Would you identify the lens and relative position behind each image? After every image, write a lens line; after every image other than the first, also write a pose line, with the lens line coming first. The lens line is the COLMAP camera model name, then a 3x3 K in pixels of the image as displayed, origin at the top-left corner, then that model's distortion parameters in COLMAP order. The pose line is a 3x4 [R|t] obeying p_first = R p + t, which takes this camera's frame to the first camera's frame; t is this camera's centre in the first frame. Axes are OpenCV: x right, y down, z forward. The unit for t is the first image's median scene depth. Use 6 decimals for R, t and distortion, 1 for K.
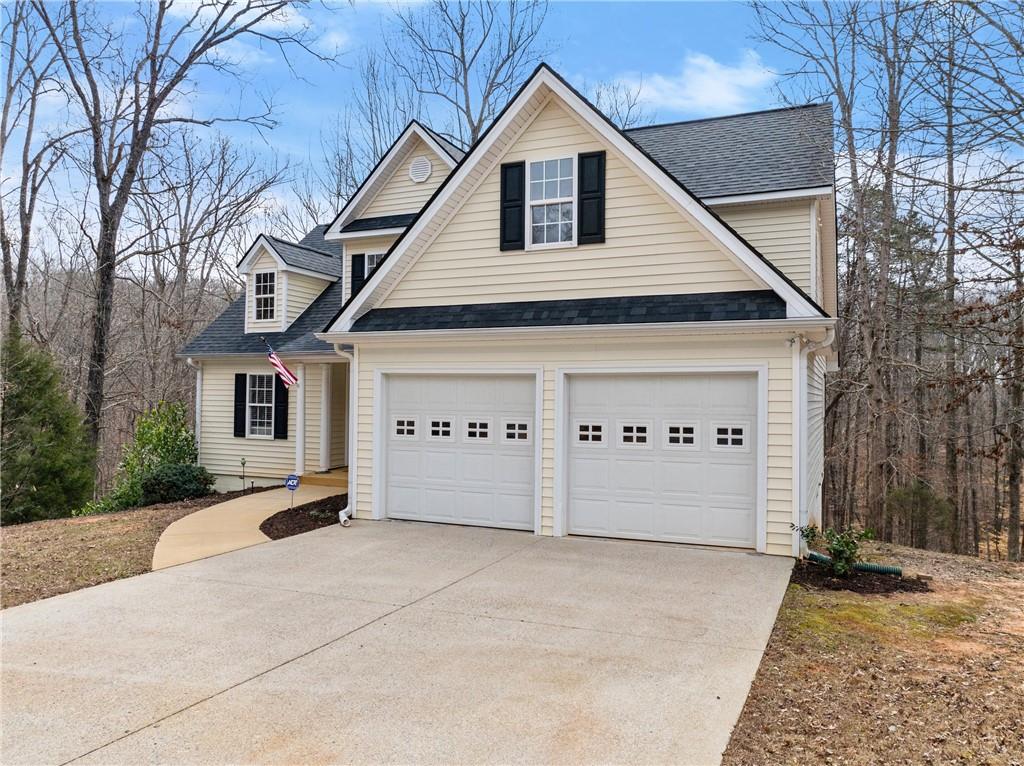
lens RADIAL K [[729.4, 0, 512.0], [0, 729.4, 383.0], [0, 0, 1]] dist [-0.036277, -0.000144]
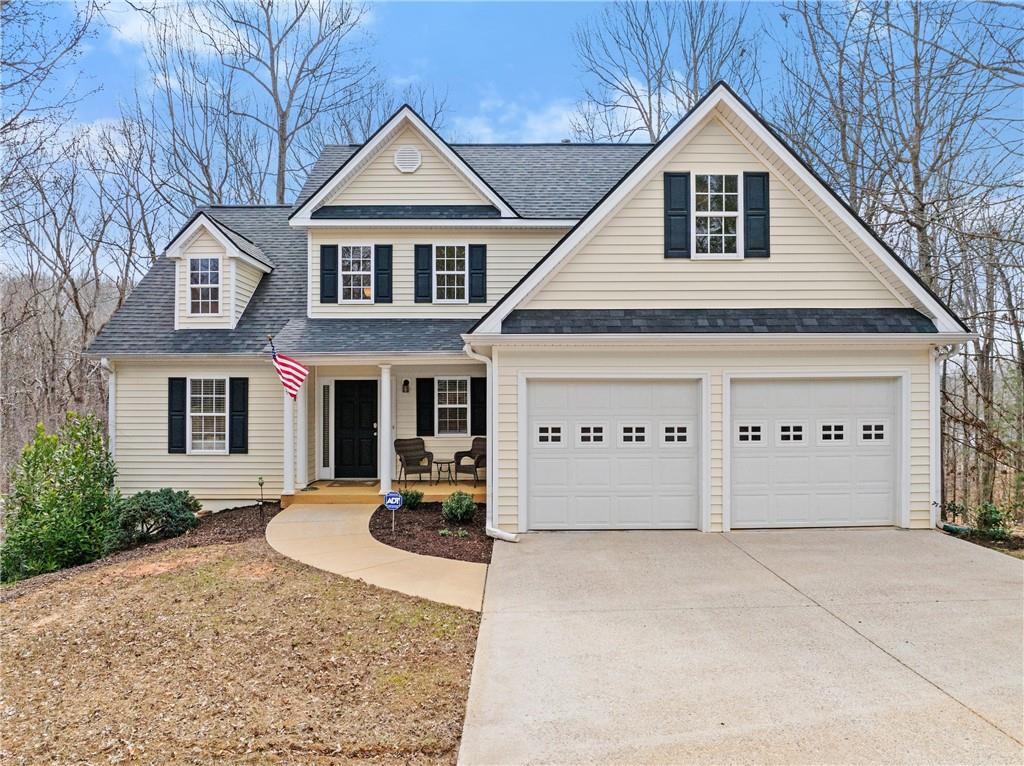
lens RADIAL K [[716.3, 0, 509.7], [0, 716.3, 399.3], [0, 0, 1]] dist [-0.035587, -0.002732]
pose [[0.916973, -0.013339, 0.398725, -0.619497], [0.005317, 0.999761, 0.021218, -0.005888], [-0.398913, -0.017336, 0.916825, 0.168812]]
